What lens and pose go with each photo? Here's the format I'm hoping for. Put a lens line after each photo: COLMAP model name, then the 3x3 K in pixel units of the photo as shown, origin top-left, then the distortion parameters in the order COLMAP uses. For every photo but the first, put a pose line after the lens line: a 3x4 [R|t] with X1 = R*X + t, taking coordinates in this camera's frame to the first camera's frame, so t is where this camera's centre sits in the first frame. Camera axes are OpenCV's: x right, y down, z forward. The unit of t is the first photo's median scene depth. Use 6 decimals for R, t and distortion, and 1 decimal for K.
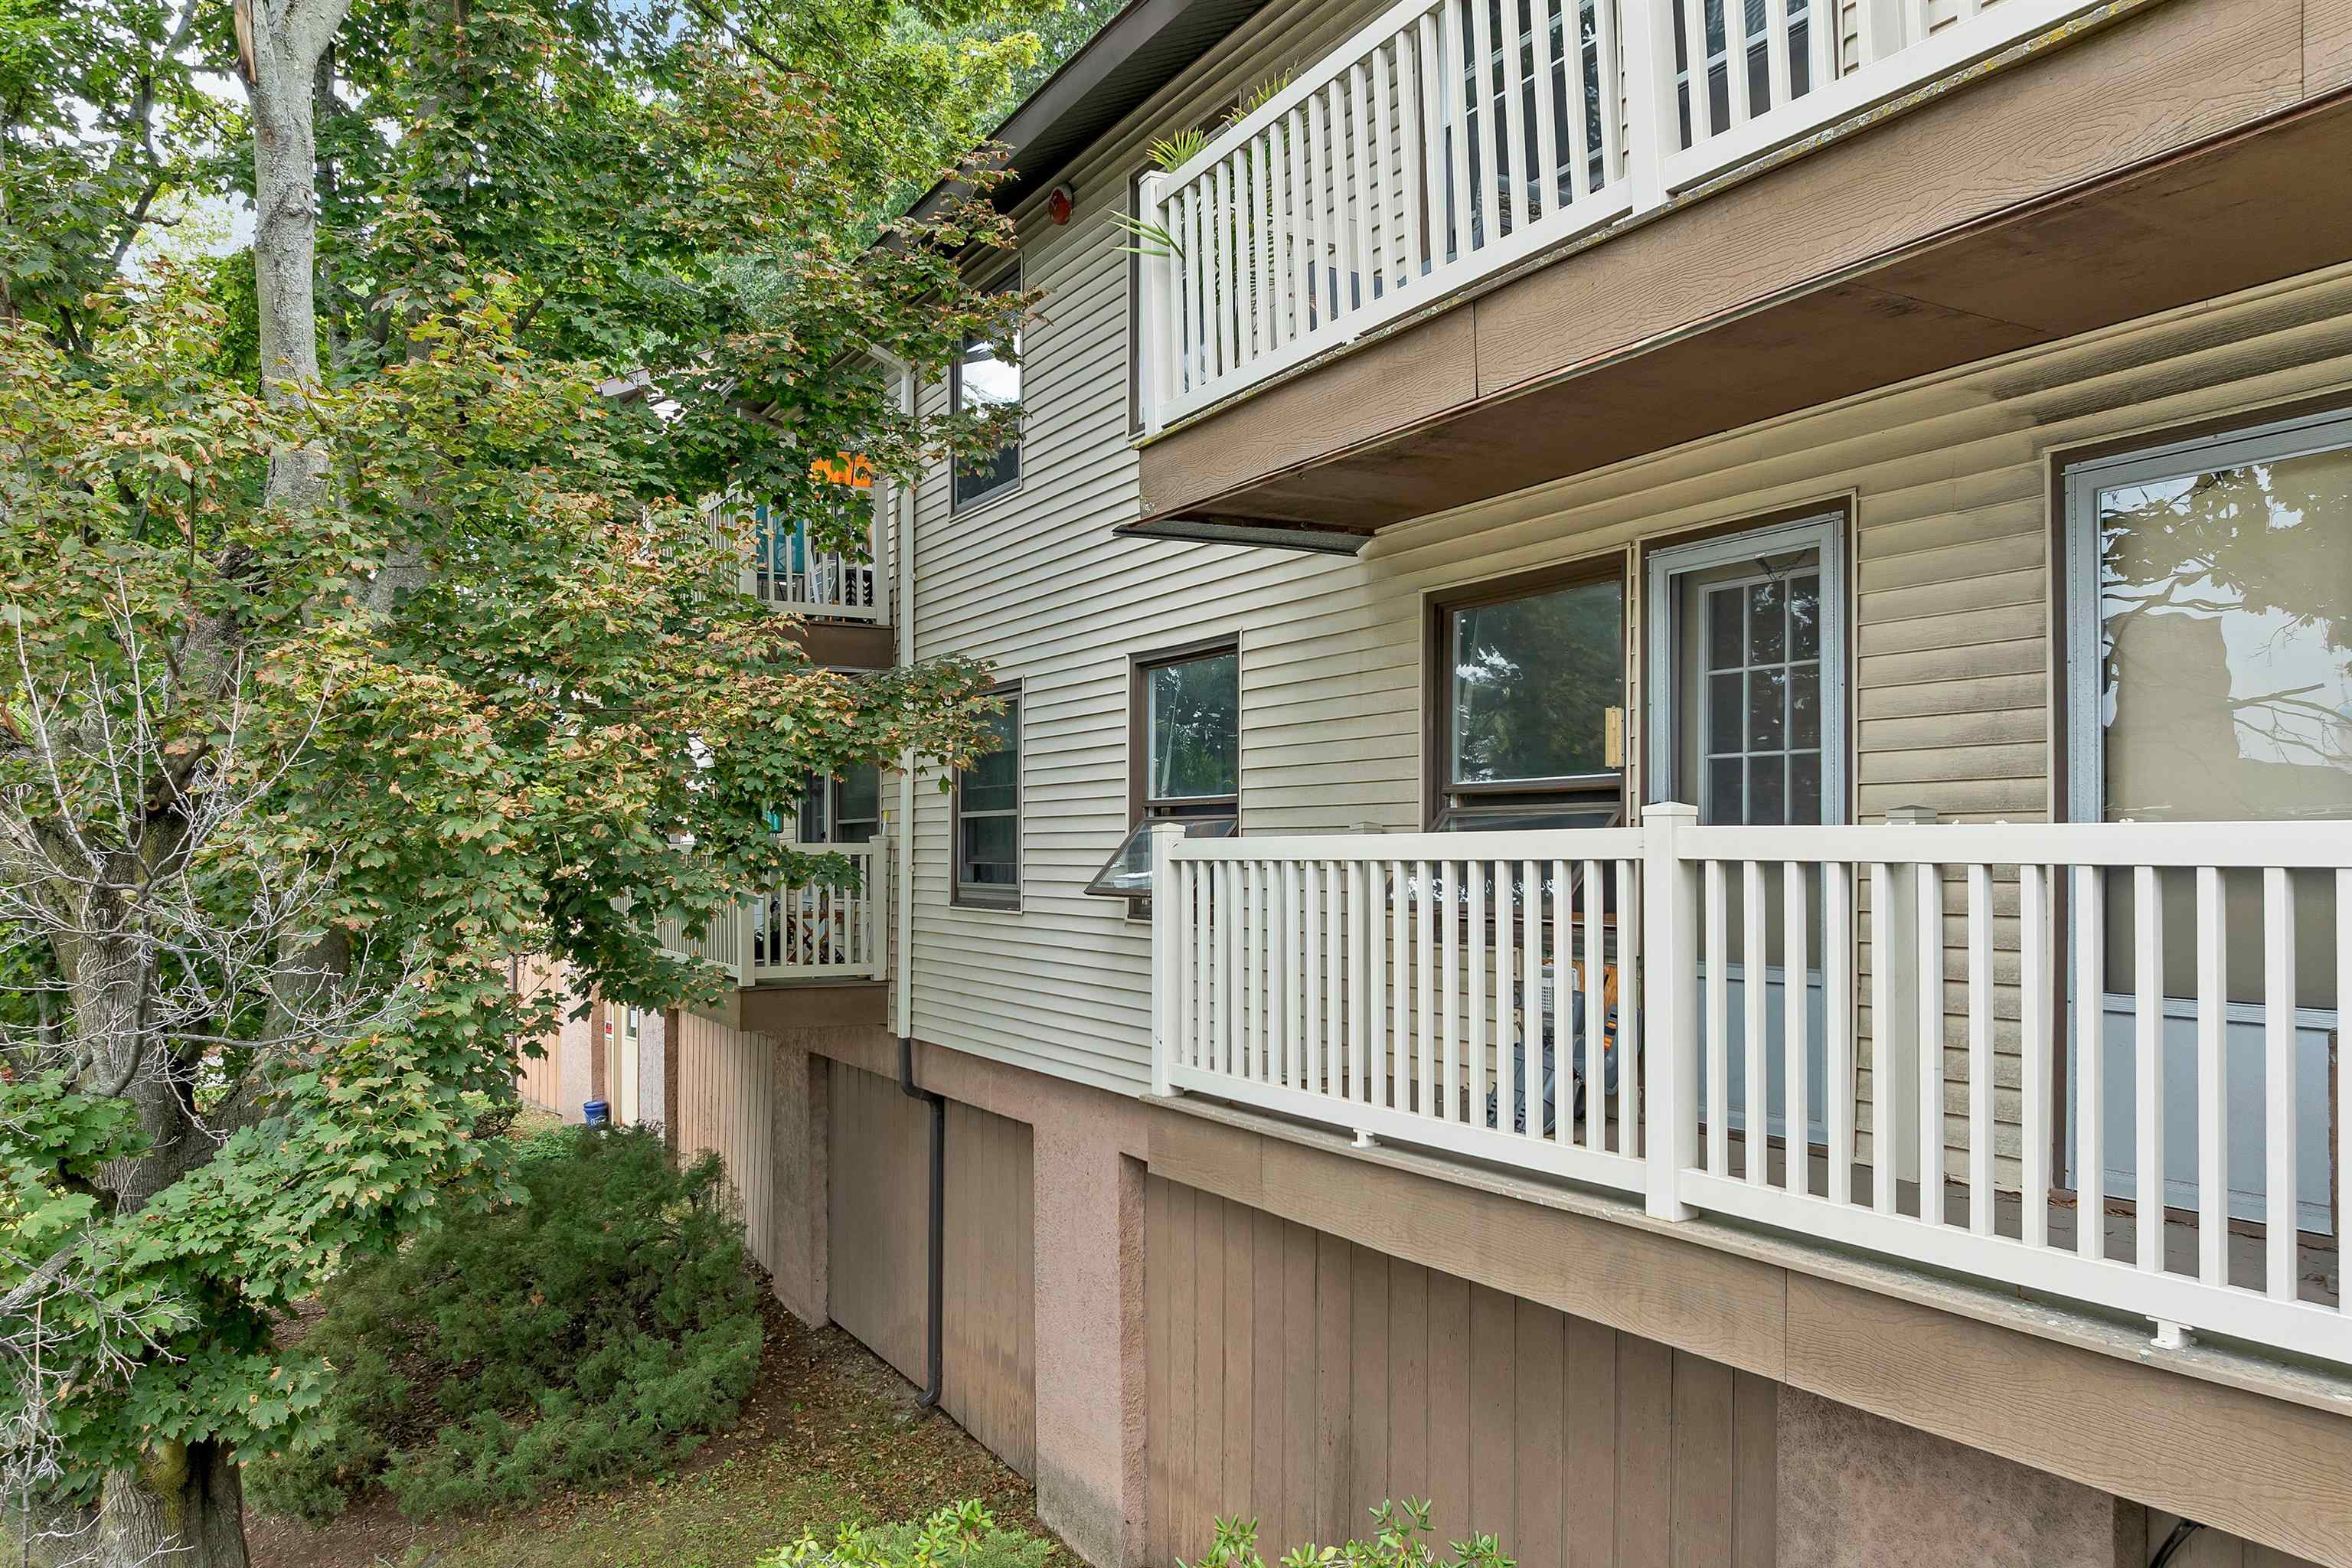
lens RADIAL K [[1688.4, 0, 1179.0], [0, 1688.4, 839.1], [0, 0, 1]] dist [-0.040161, -0.000792]
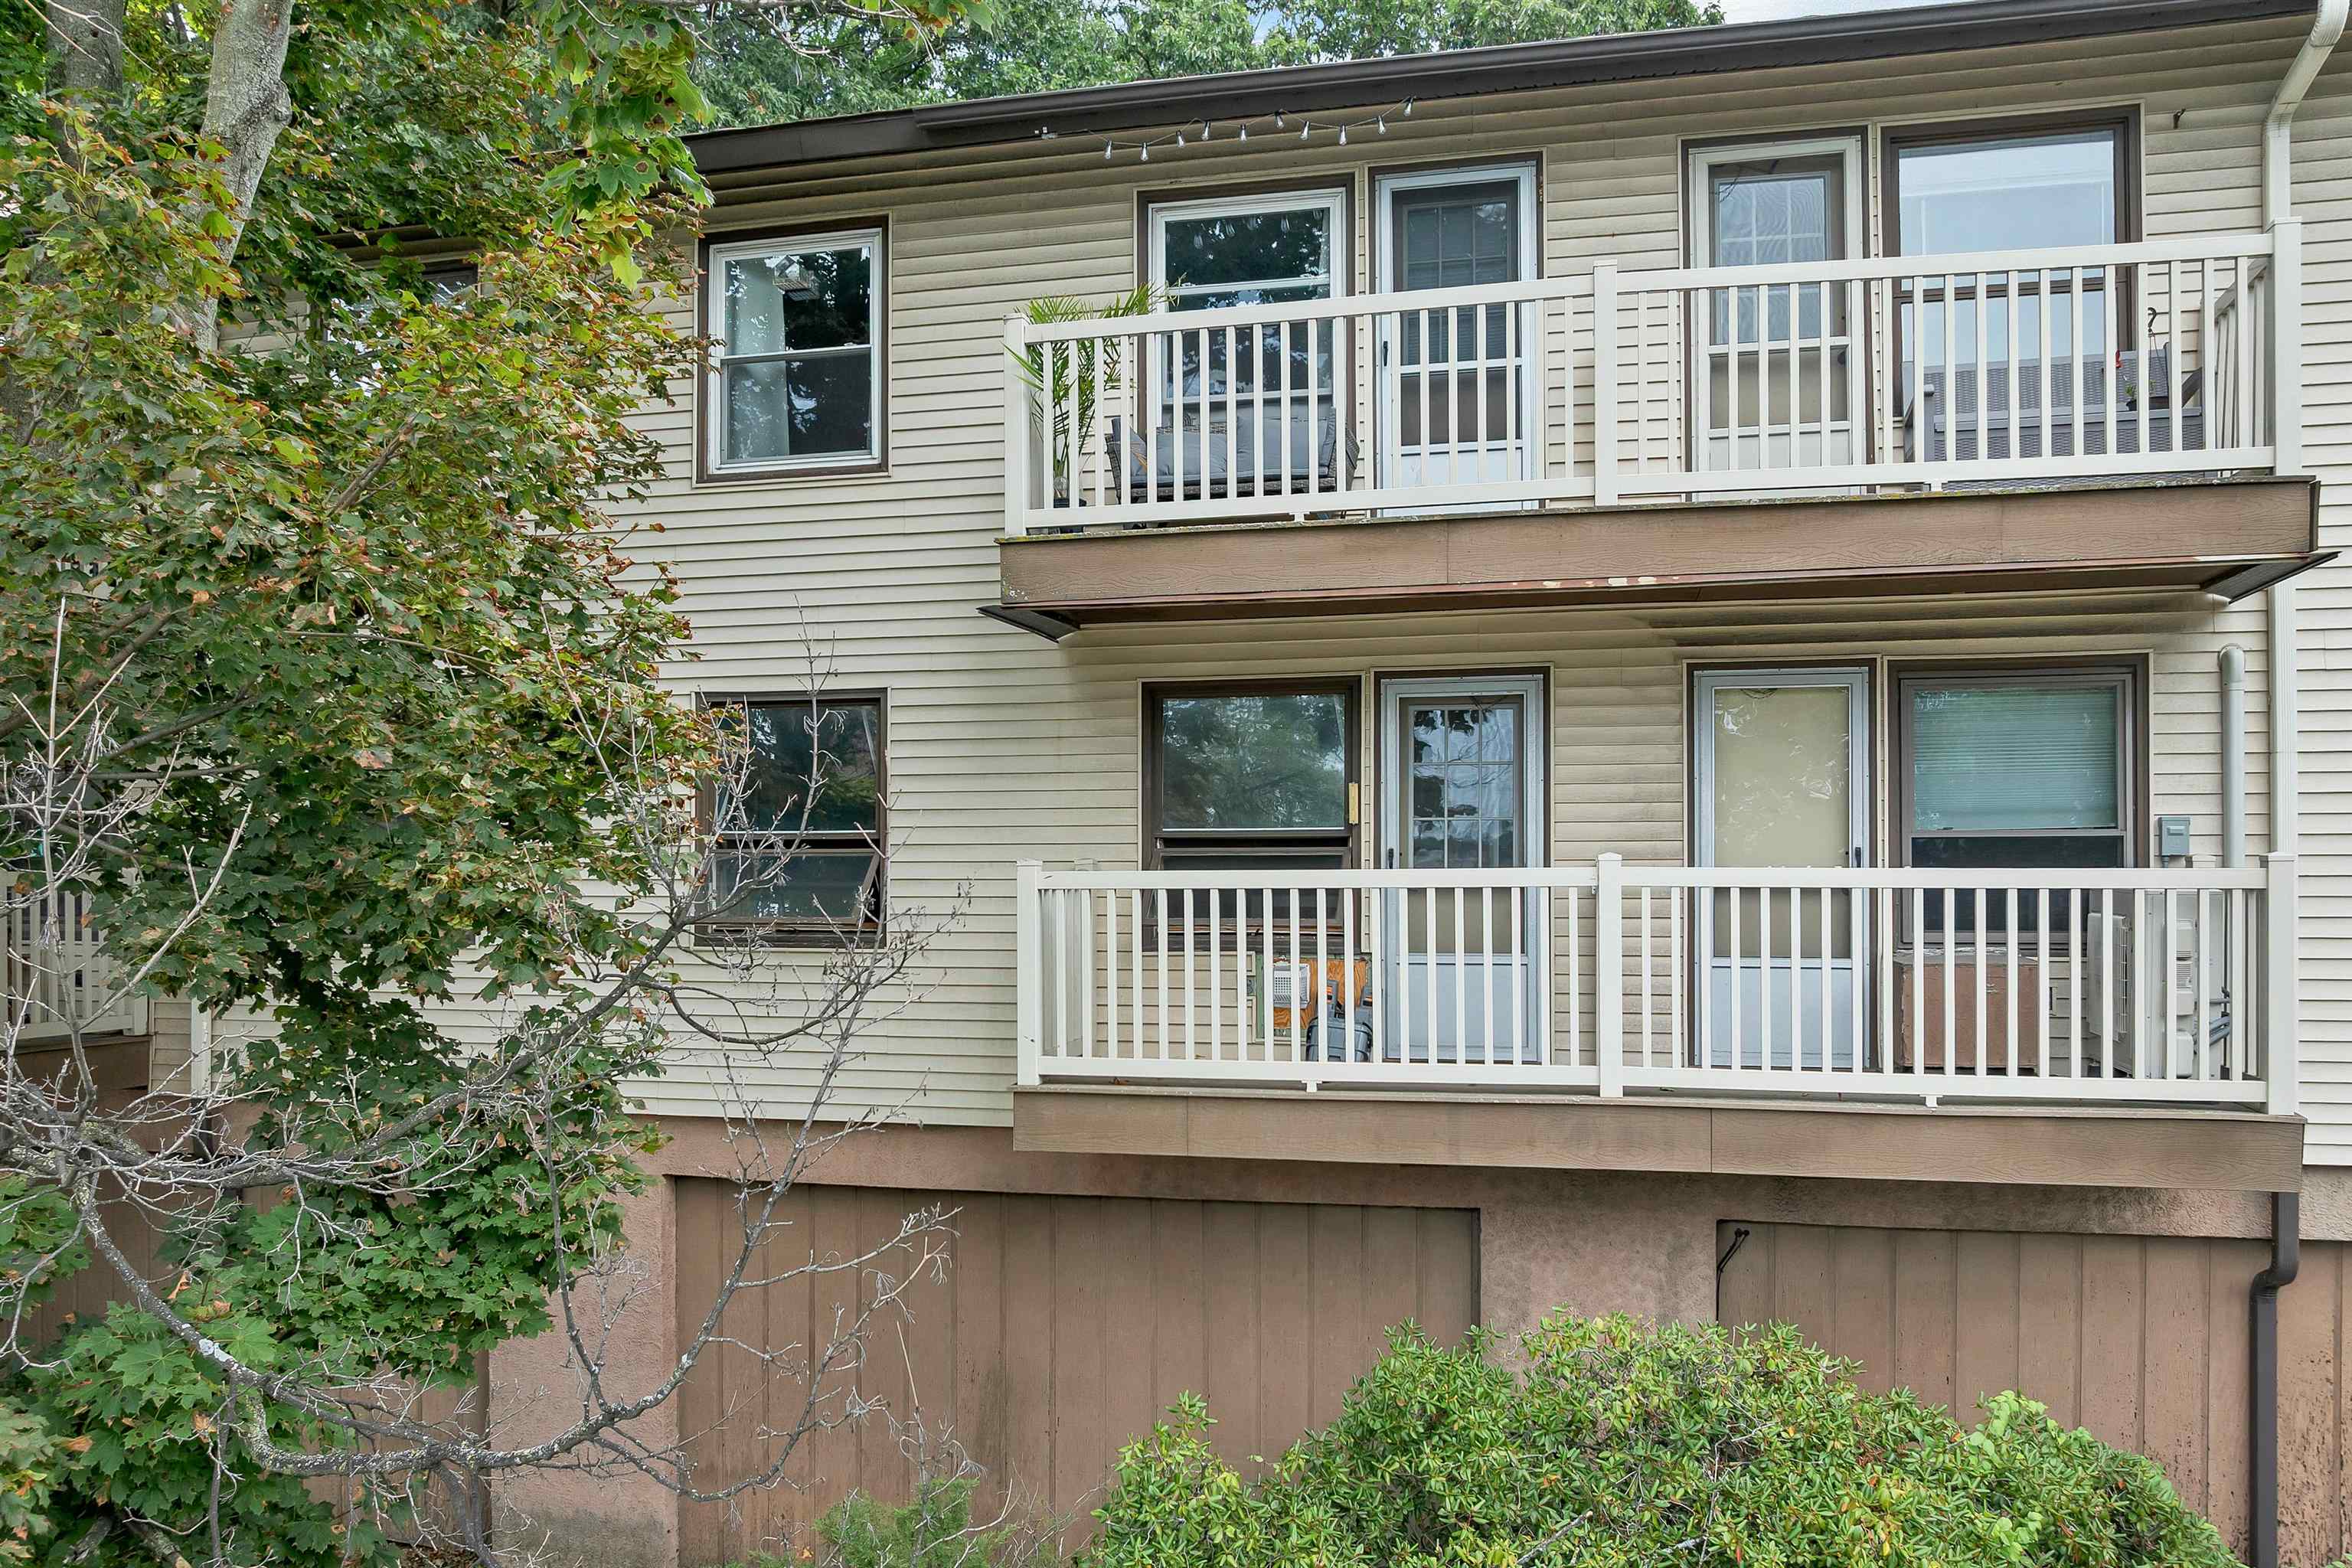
lens RADIAL K [[1725.2, 0, 1176.7], [0, 1725.2, 874.5], [0, 0, 1]] dist [-0.000920, 0.000064]
pose [[0.679729, 0.000143, 0.733464, -1.097094], [-0.004539, 0.999982, 0.004012, -0.004839], [-0.733449, -0.006056, 0.679717, 0.111454]]
